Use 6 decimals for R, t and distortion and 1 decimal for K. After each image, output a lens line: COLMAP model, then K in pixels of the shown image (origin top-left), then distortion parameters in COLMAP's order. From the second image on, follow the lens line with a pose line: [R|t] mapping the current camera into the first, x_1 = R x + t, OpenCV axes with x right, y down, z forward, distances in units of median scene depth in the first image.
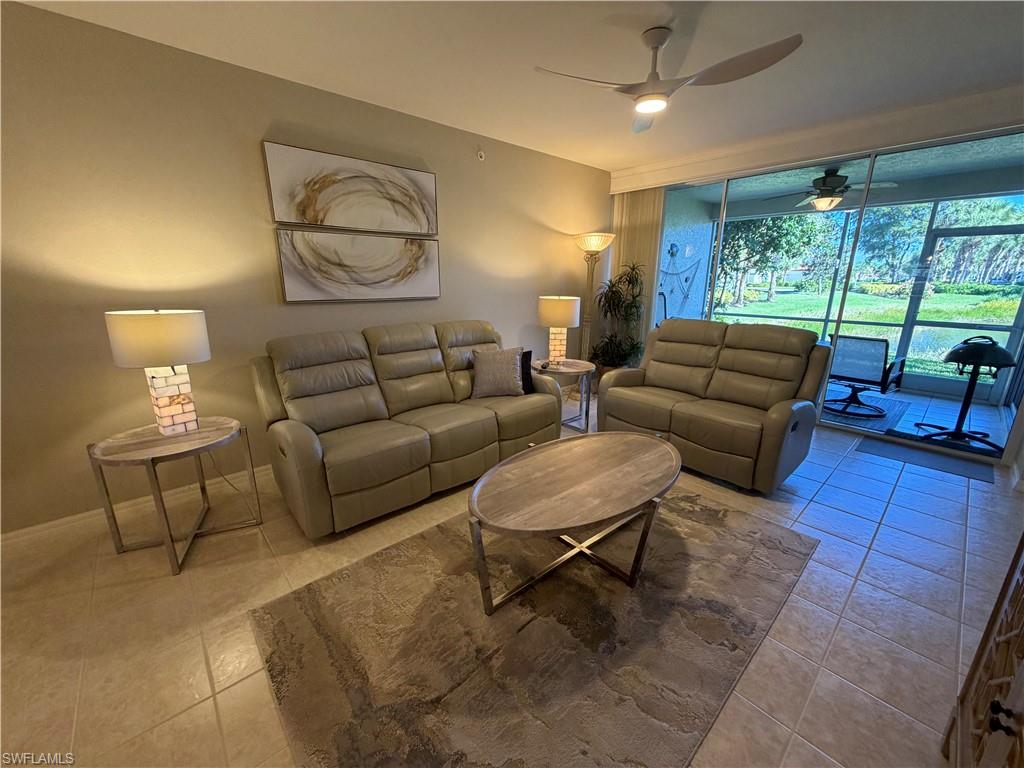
lens RADIAL K [[409.1, 0, 509.8], [0, 409.1, 385.6], [0, 0, 1]] dist [-0.000757, 0.000526]
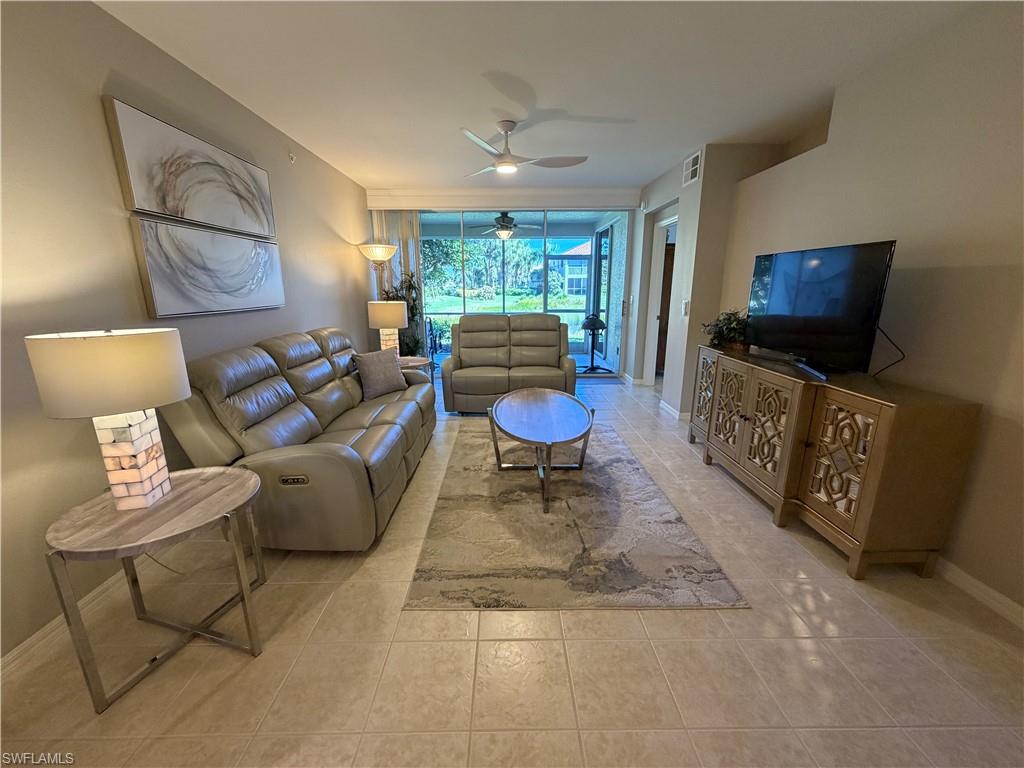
lens RADIAL K [[409.1, 0, 509.0], [0, 409.1, 385.9], [0, 0, 1]] dist [-0.000757, 0.000526]
pose [[0.661054, -0.184587, 0.727280, -0.635122], [0.198060, 0.977818, 0.068150, -0.004149], [-0.723727, 0.098994, 0.682949, 0.034216]]
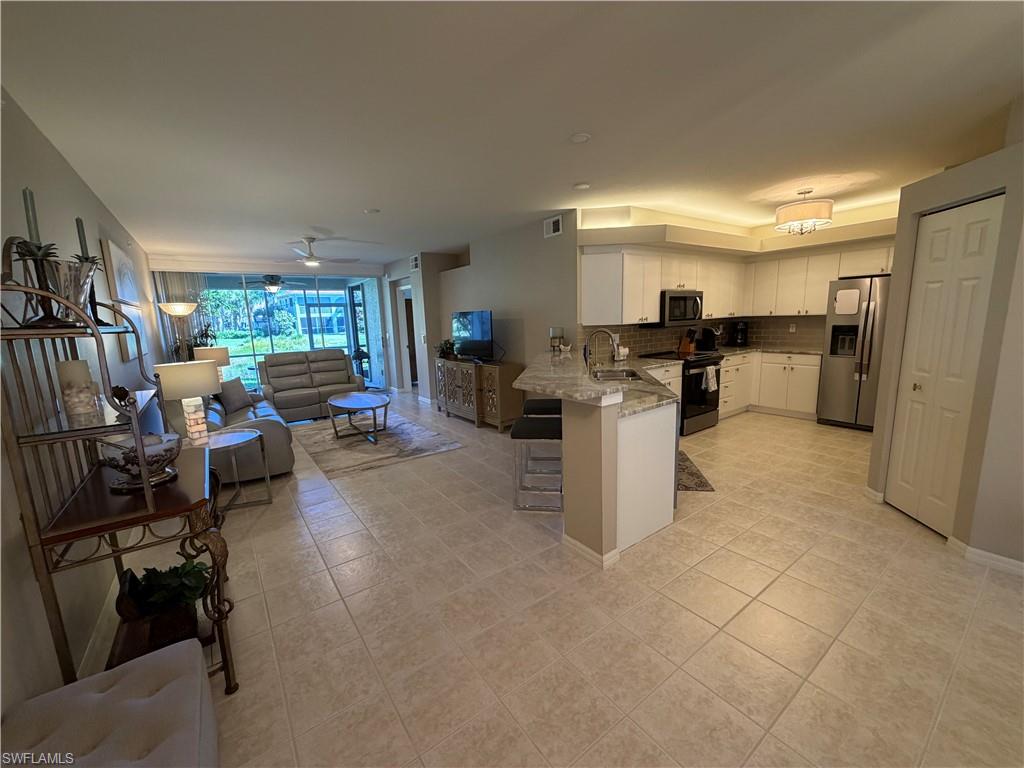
lens RADIAL K [[409.1, 0, 509.5], [0, 409.1, 385.4], [0, 0, 1]] dist [-0.000757, 0.000526]
pose [[0.103216, -0.171683, 0.979730, -1.523381], [0.288849, 0.947717, 0.135642, 0.027218], [-0.951794, 0.268994, 0.147410, -0.235845]]
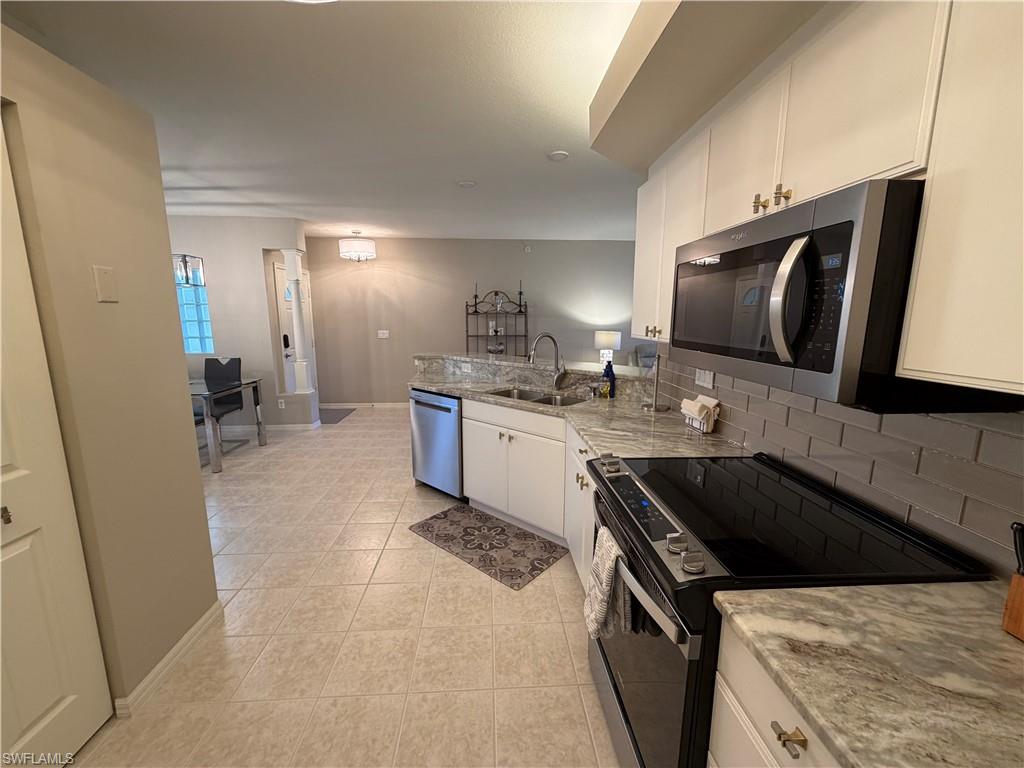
lens RADIAL K [[409.1, 0, 508.2], [0, 409.1, 387.6], [0, 0, 1]] dist [-0.000757, 0.000526]
pose [[0.778533, 0.105603, -0.618655, 0.301848], [-0.156601, 0.987249, -0.028550, 0.283181], [0.607752, 0.119109, 0.785144, -1.164283]]
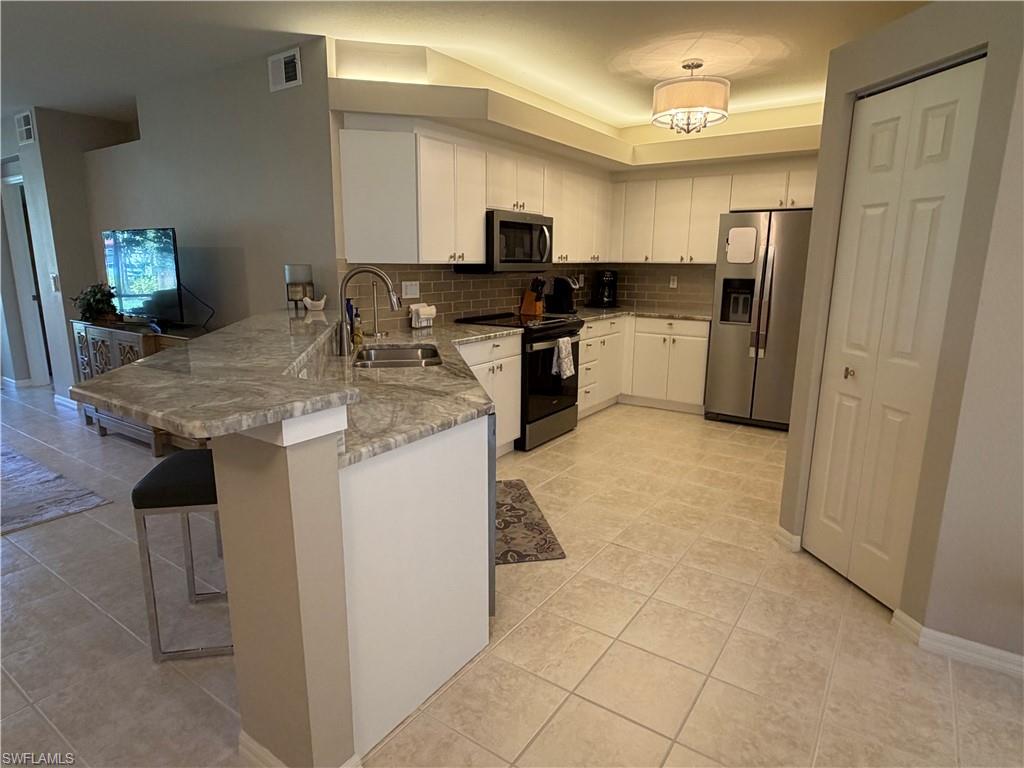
lens RADIAL K [[584.9, 0, 508.2], [0, 584.9, 382.2], [0, 0, 1]] dist [-0.002338, 0.005071]
pose [[-0.231732, -0.203041, 0.951354, -1.214528], [0.240939, 0.935523, 0.258350, 0.099227], [-0.942470, 0.289086, -0.167870, -0.367427]]
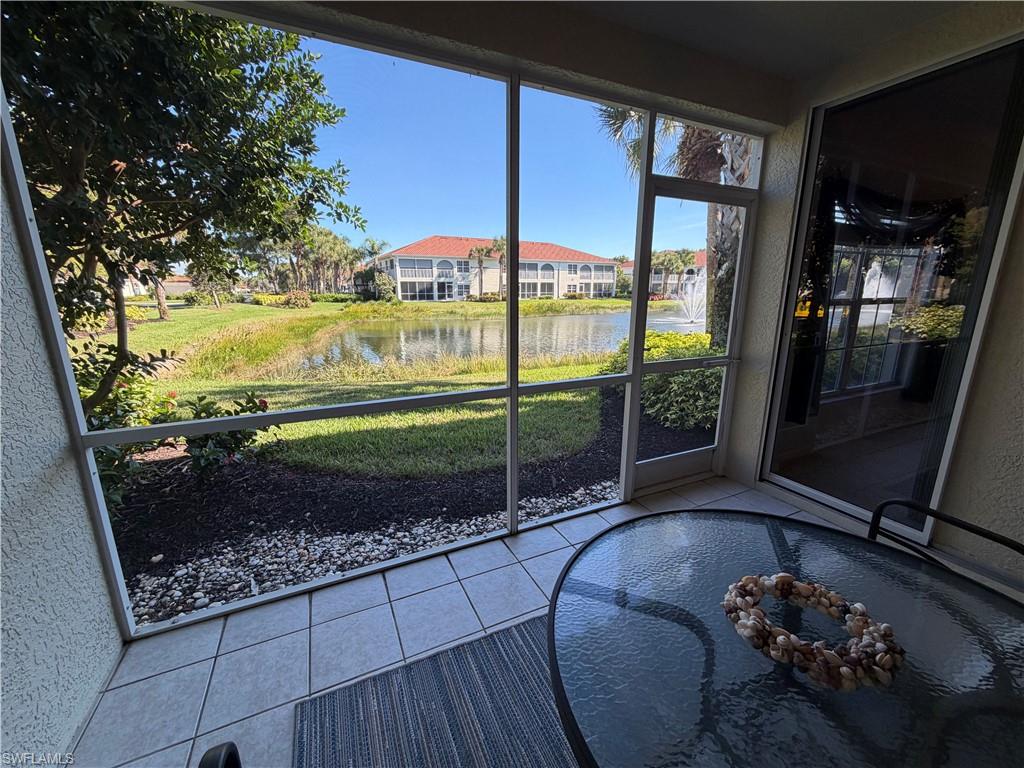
lens RADIAL K [[409.1, 0, 510.8], [0, 409.1, 385.8], [0, 0, 1]] dist [-0.000757, 0.000526]
pose [[0.288475, -0.222949, 0.931169, 0.809710], [0.248792, 0.956563, 0.151954, -0.425588], [-0.924600, 0.187832, 0.331413, 1.694385]]
